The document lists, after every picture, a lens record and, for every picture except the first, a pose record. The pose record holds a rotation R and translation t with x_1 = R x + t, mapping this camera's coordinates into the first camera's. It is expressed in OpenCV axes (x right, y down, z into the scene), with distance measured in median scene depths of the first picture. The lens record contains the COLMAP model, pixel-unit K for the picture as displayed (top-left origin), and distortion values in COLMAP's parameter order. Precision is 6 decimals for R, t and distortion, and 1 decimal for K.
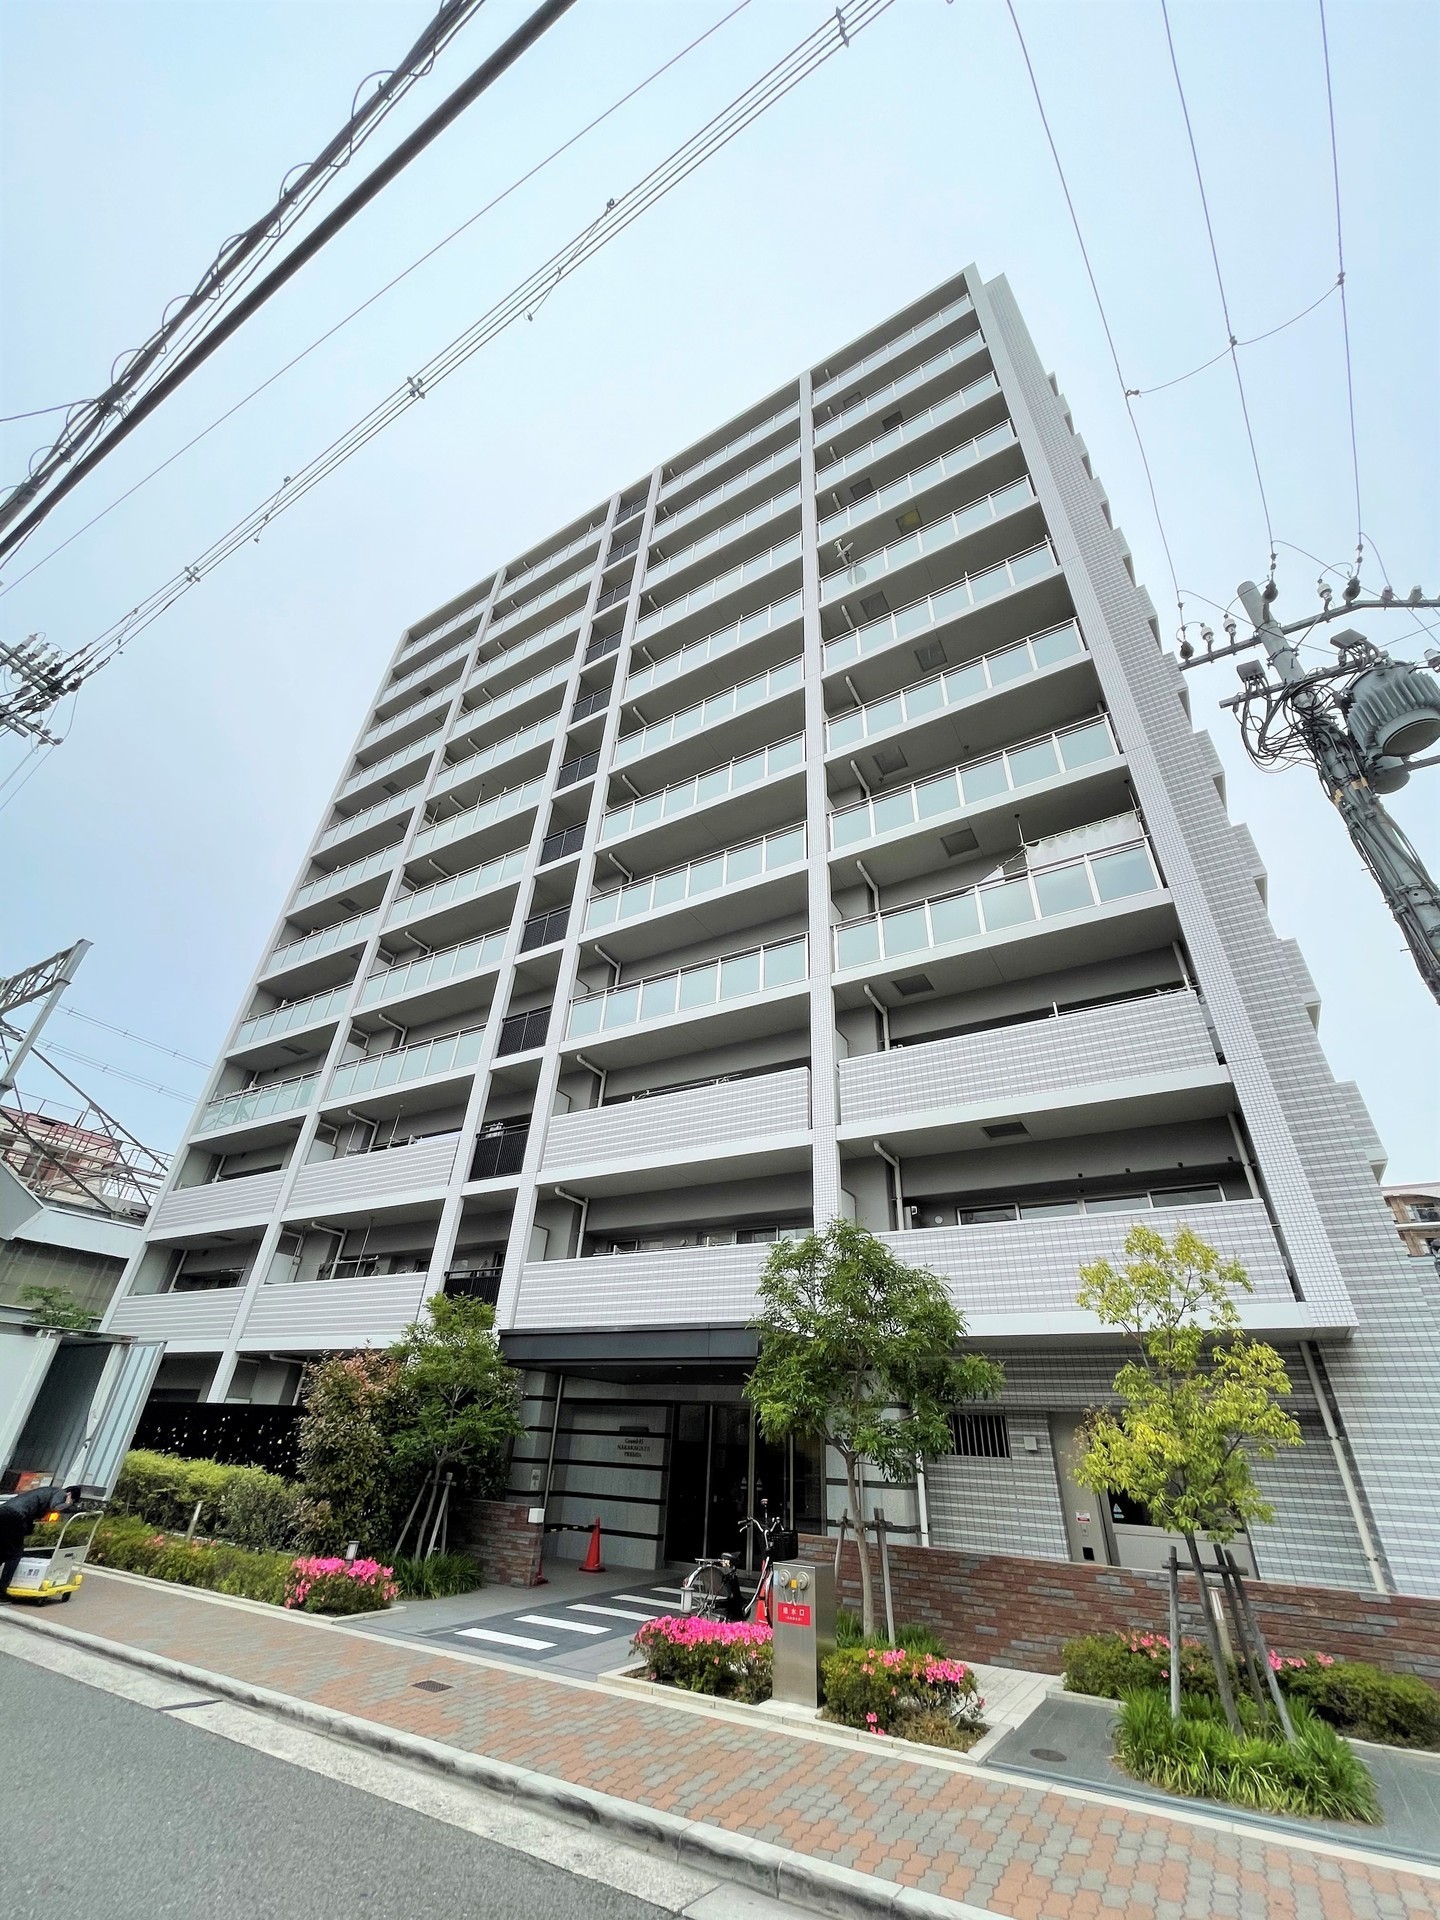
lens RADIAL K [[774.0, 0, 723.0], [0, 774.0, 960.4], [0, 0, 1]] dist [0.001688, 0.000028]
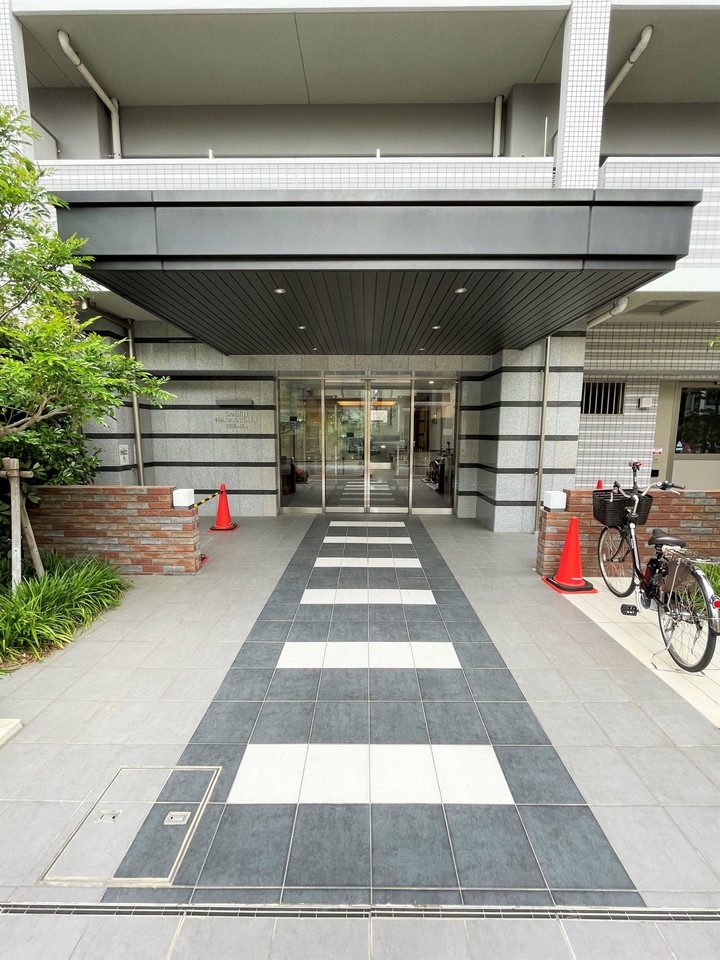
lens RADIAL K [[387.0, 0, 361.7], [0, 387.0, 481.8], [0, 0, 1]] dist [0.001688, 0.000028]
pose [[0.863827, -0.104285, 0.492877, -0.253747], [-0.240294, 0.774591, 0.585037, 0.418724], [-0.442789, -0.623806, 0.644053, 0.648889]]
